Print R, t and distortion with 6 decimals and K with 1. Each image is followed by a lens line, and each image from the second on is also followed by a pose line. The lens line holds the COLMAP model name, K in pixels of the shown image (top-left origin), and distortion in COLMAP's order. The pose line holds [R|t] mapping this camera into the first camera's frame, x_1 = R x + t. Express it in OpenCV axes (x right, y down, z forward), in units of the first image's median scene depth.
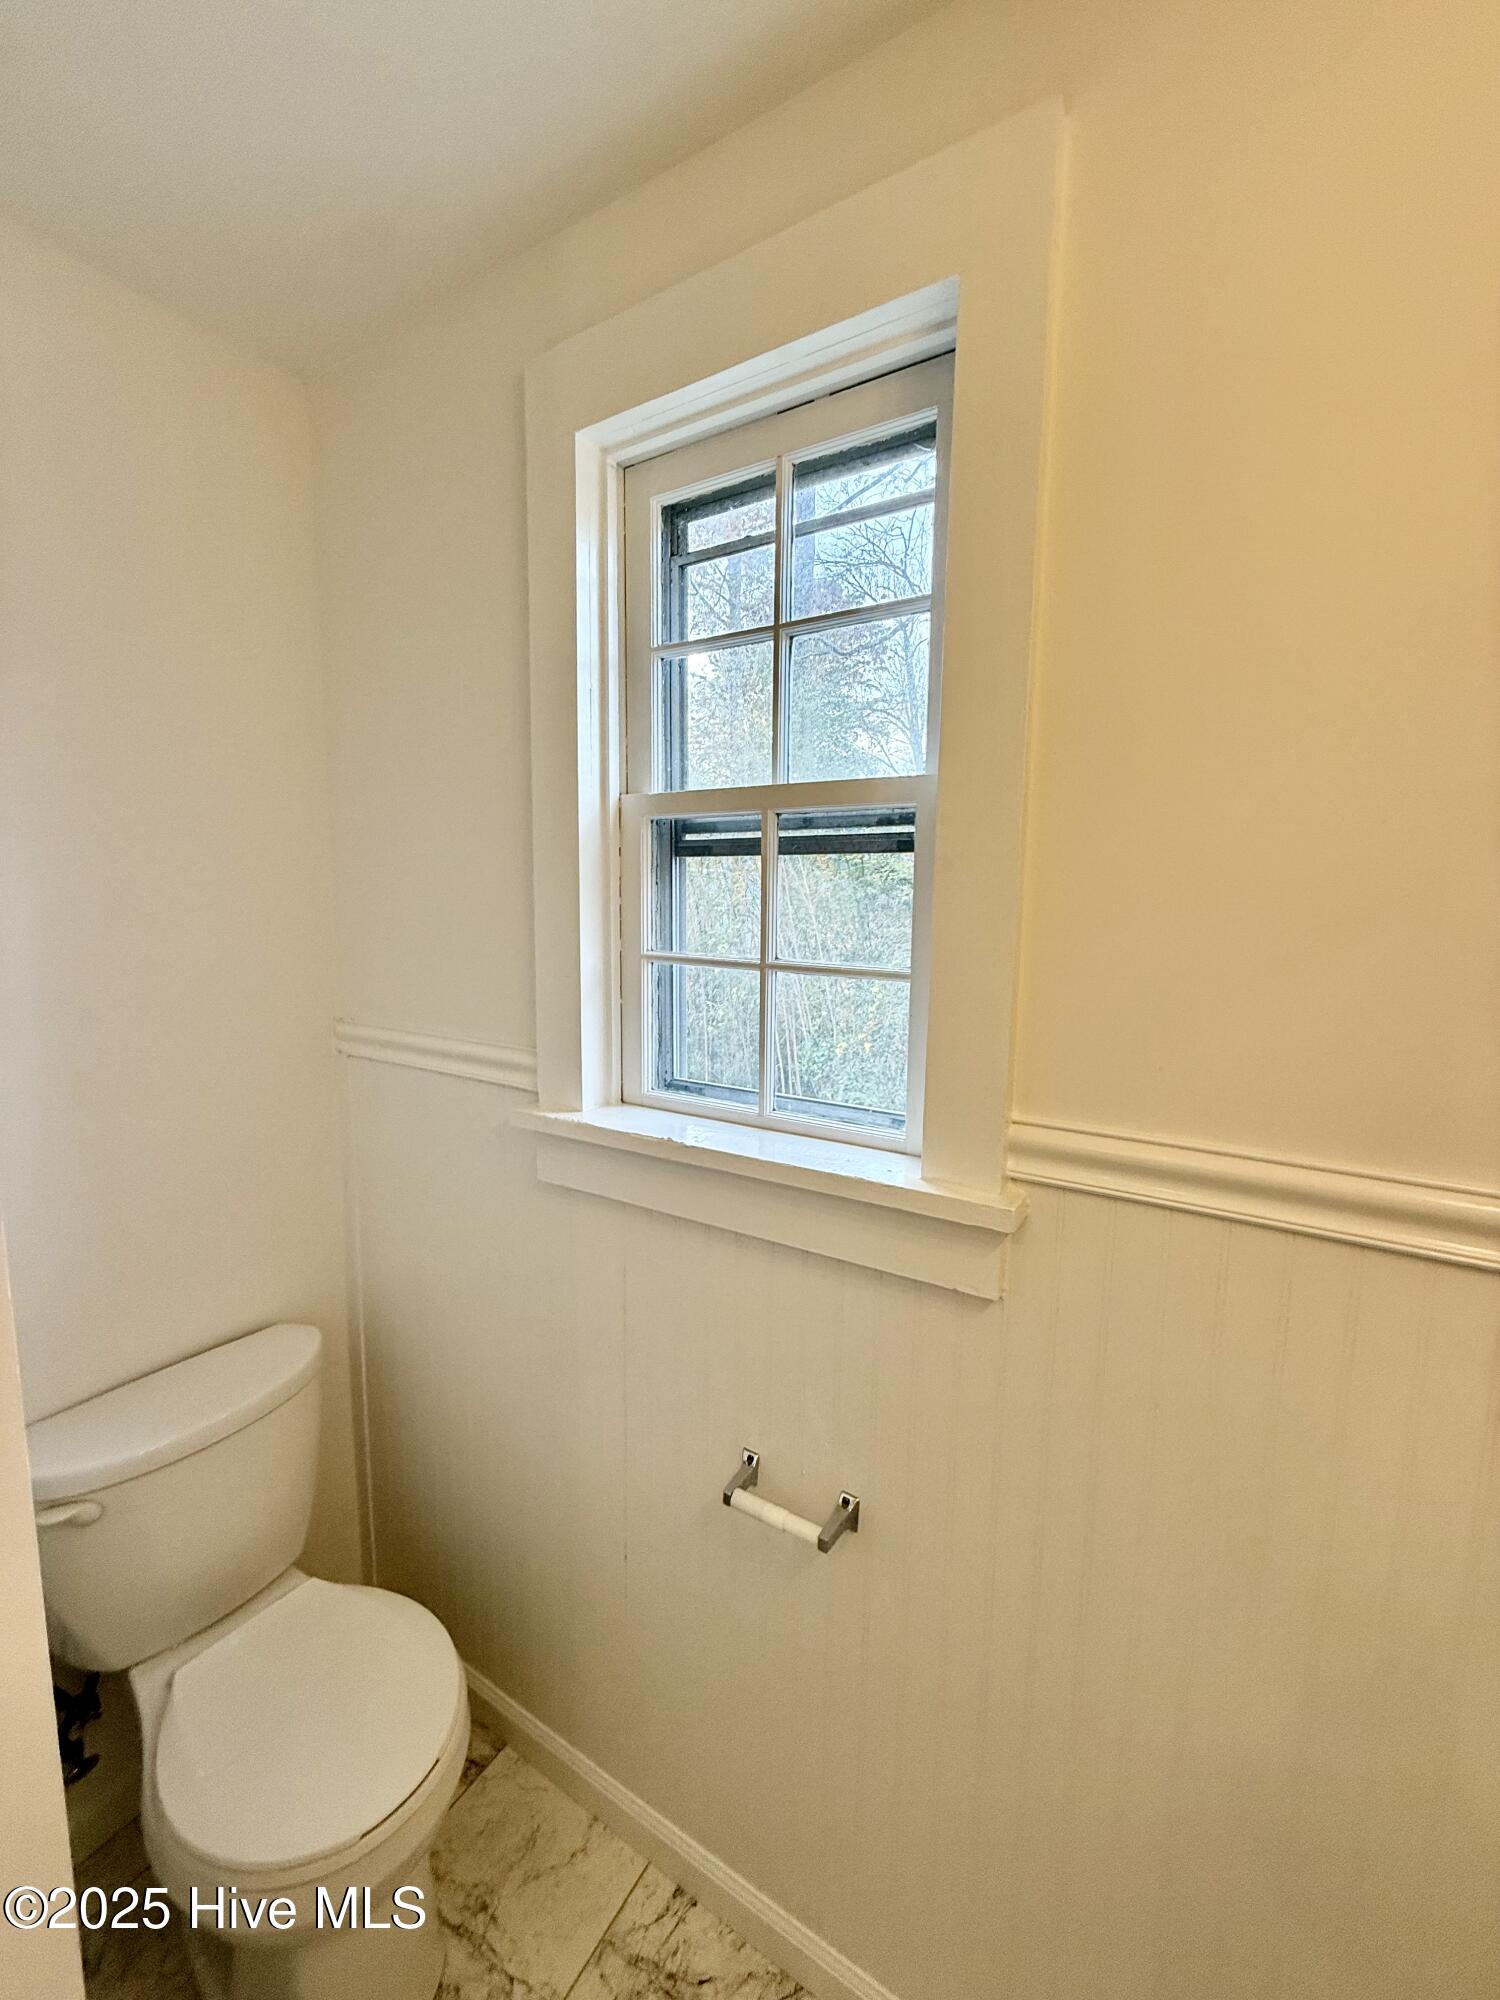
lens RADIAL K [[822.8, 0, 750.0], [0, 822.8, 1000.0], [0, 0, 1]] dist [-0.012662, -0.000015]
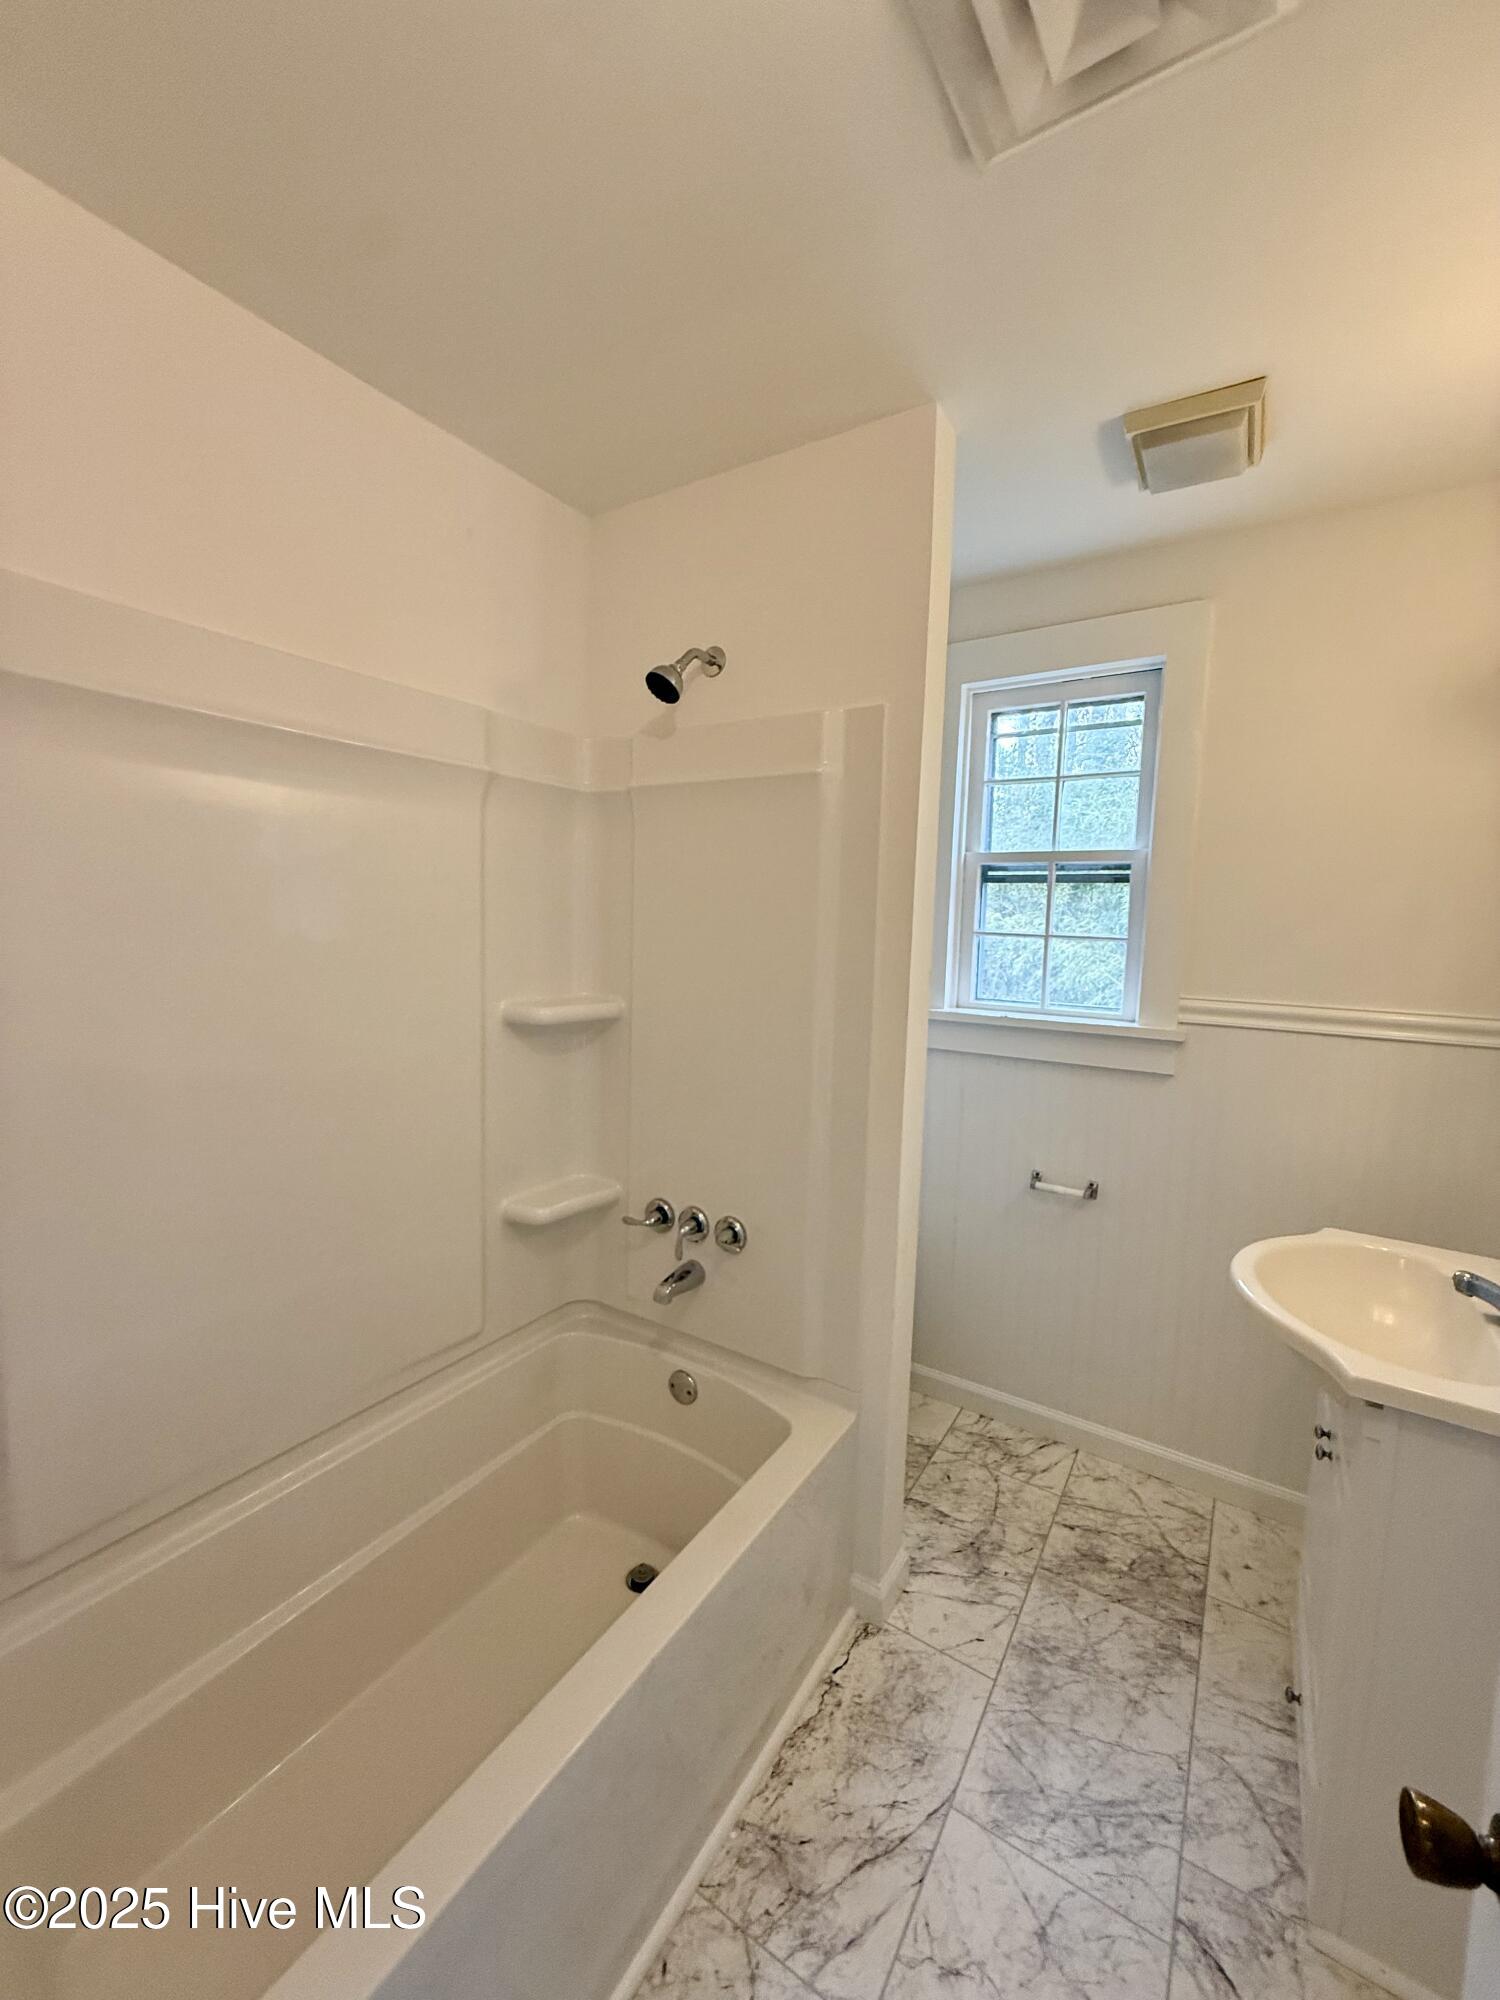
lens RADIAL K [[794.7, 0, 750.0], [0, 794.7, 1000.0], [0, 0, 1]] dist [0.000000, 0.000377]
pose [[0.998859, 0.014472, -0.045510, -0.644504], [-0.015201, 0.999761, -0.015706, 0.164752], [0.045272, 0.016380, 0.998840, -1.056386]]
